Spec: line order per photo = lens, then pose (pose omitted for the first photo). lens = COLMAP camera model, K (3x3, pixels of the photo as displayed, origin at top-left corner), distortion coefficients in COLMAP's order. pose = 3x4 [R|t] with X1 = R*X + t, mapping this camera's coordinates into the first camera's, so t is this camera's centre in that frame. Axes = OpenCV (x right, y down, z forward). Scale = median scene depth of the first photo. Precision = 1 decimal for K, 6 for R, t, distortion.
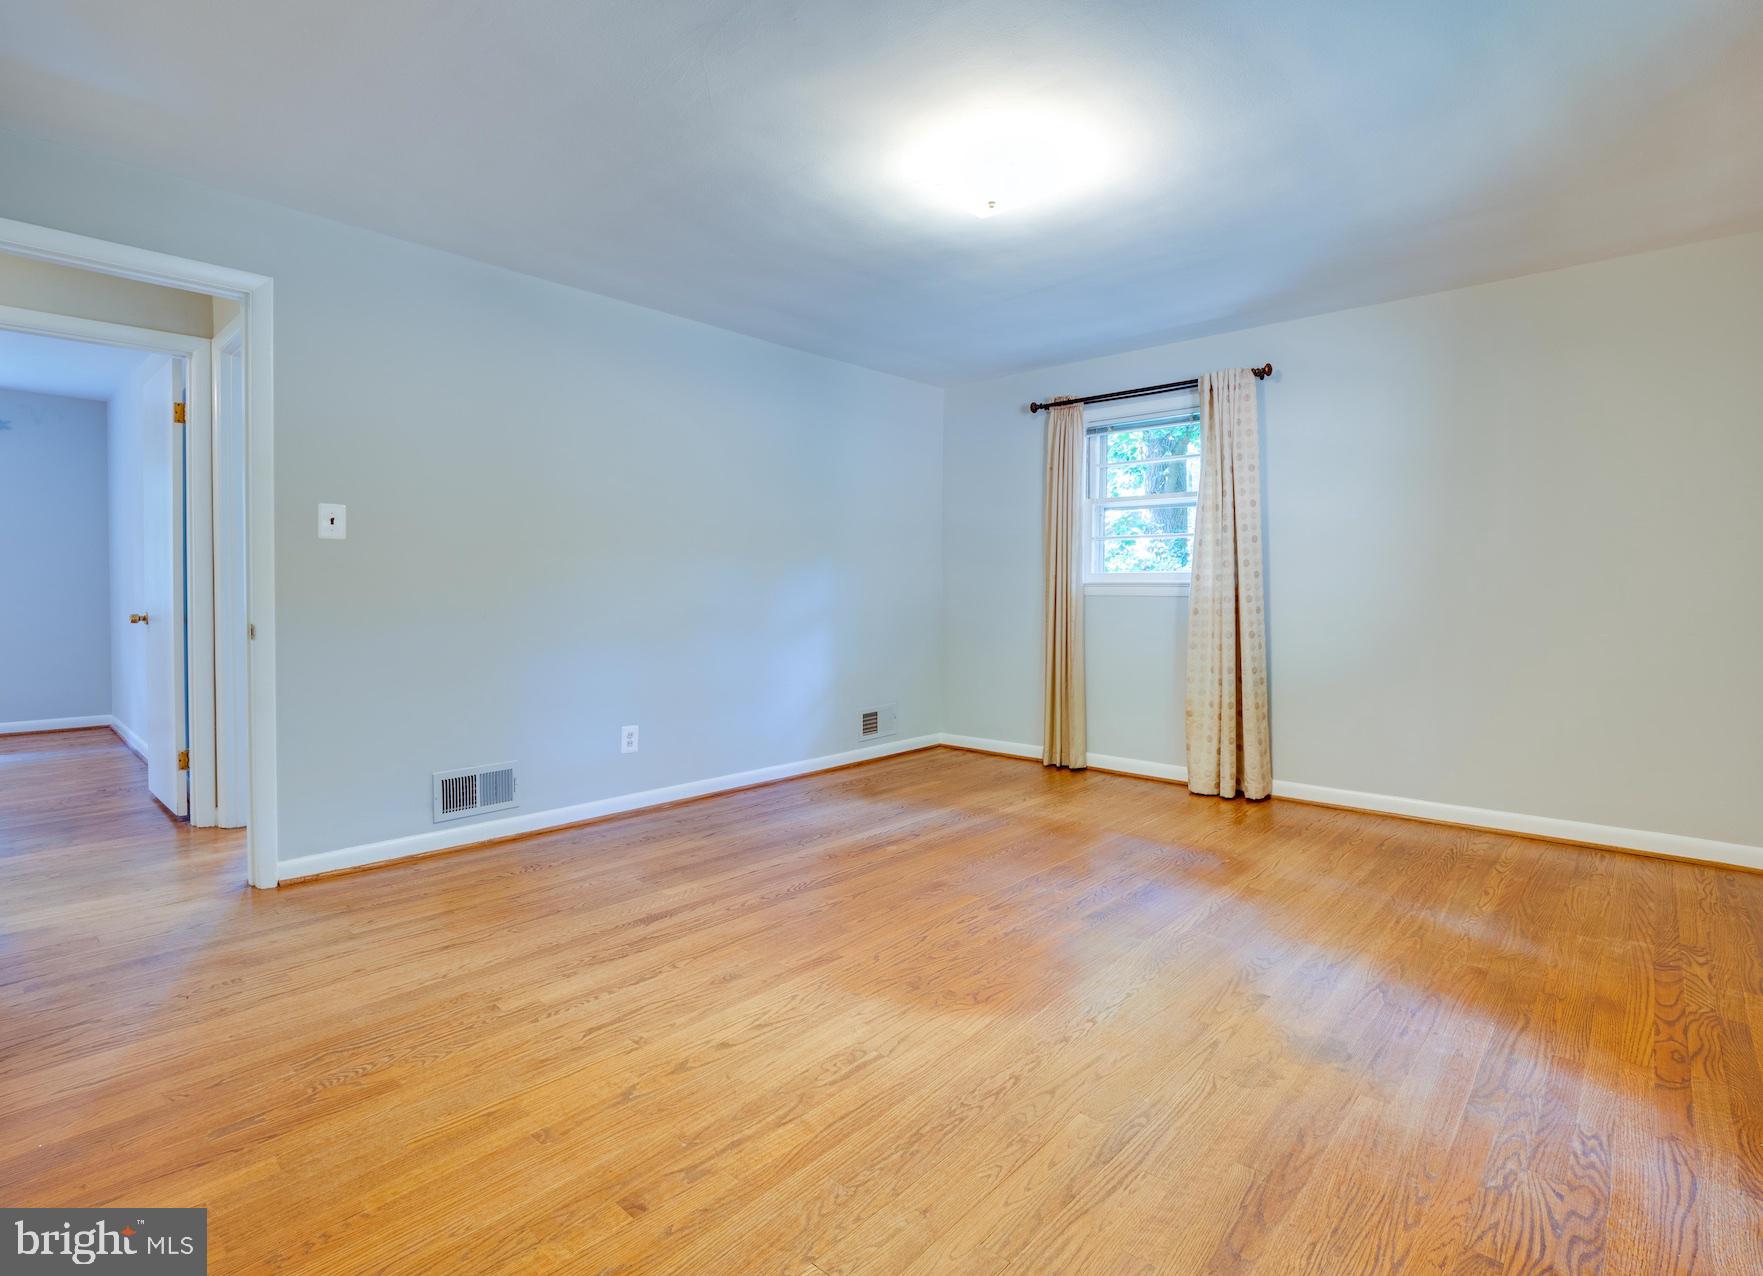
lens RADIAL K [[845.2, 0, 844.0], [0, 845.2, 608.1], [0, 0, 1]] dist [-0.014796, -0.000292]
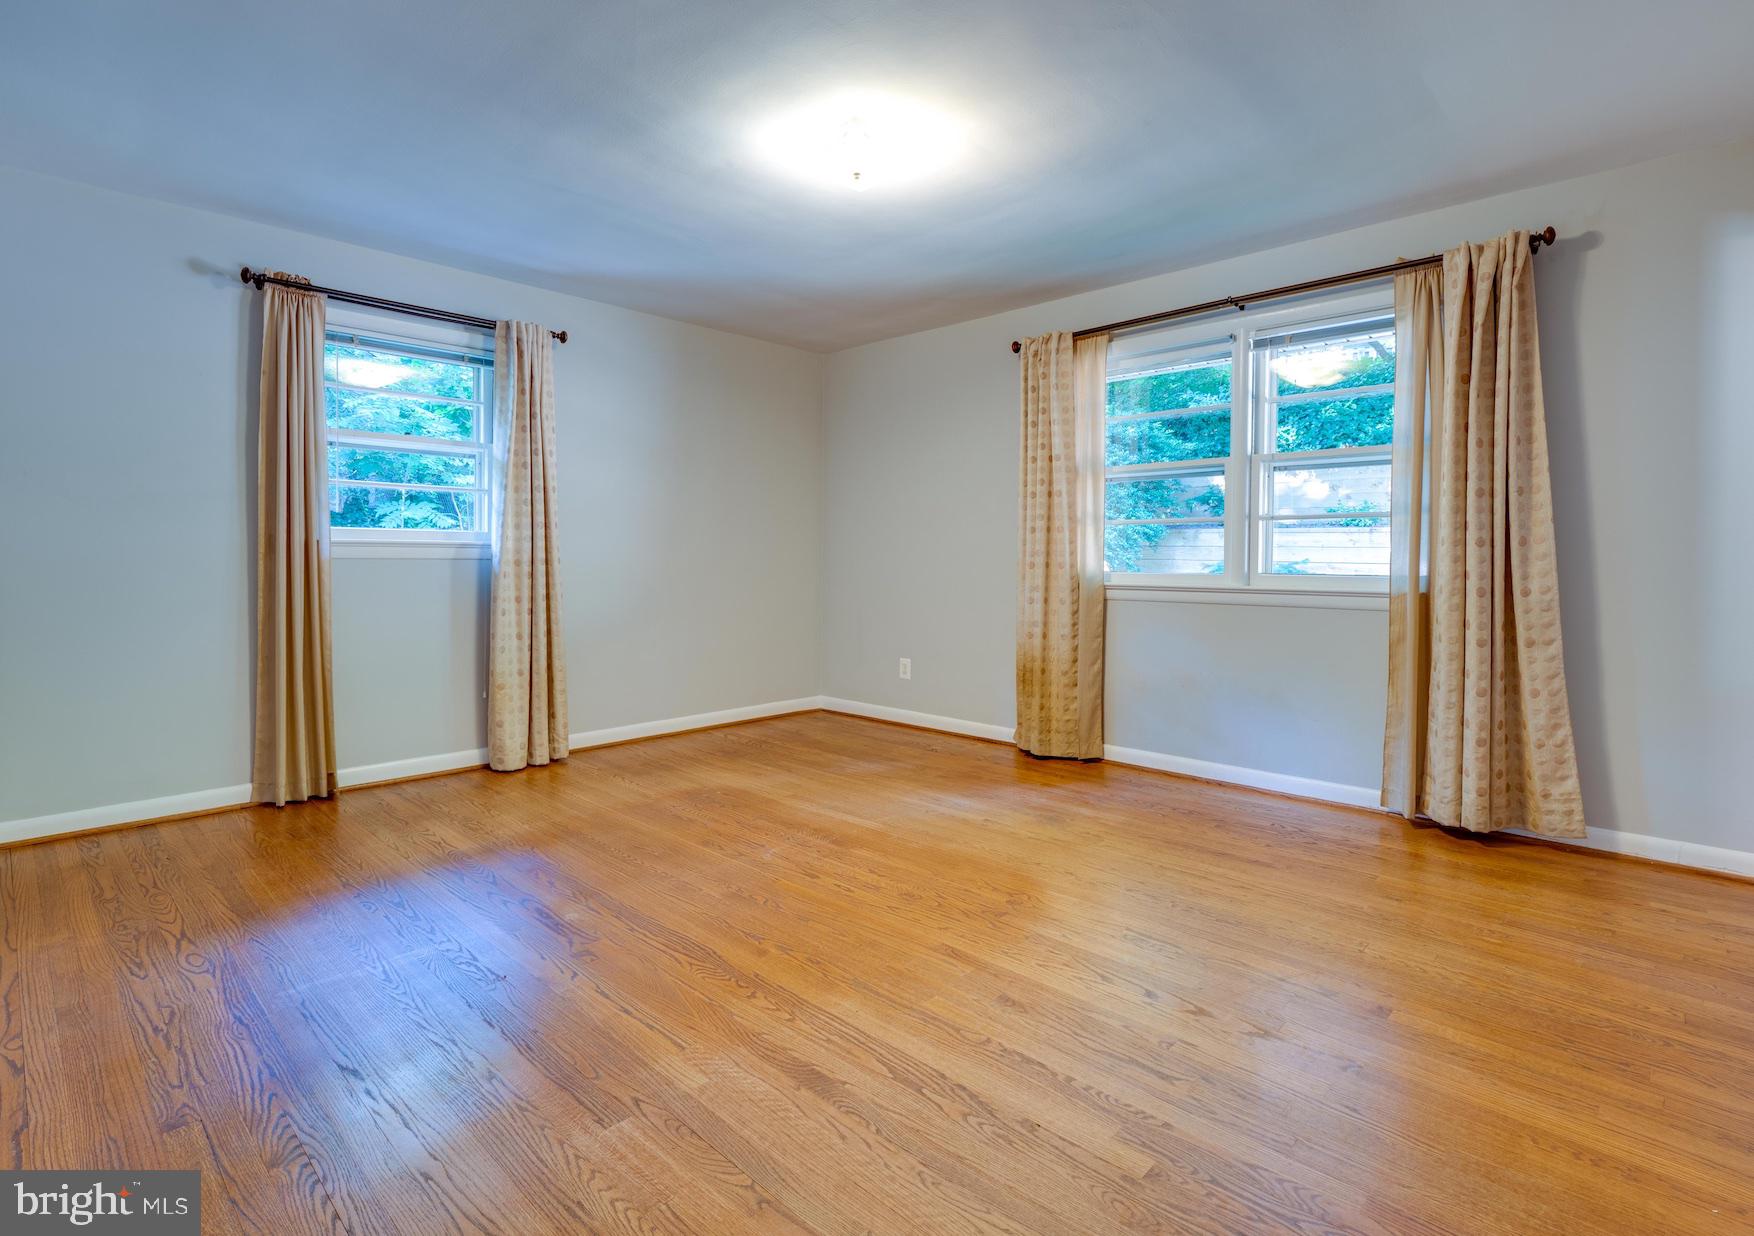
lens RADIAL K [[869.8, 0, 877.2], [0, 869.8, 583.7], [0, 0, 1]] dist [-0.014734, -0.000981]
pose [[0.001605, -0.035411, 0.999372, -0.884688], [0.013709, 0.999280, 0.035386, -0.024960], [-0.999905, 0.013643, 0.002090, 0.979264]]
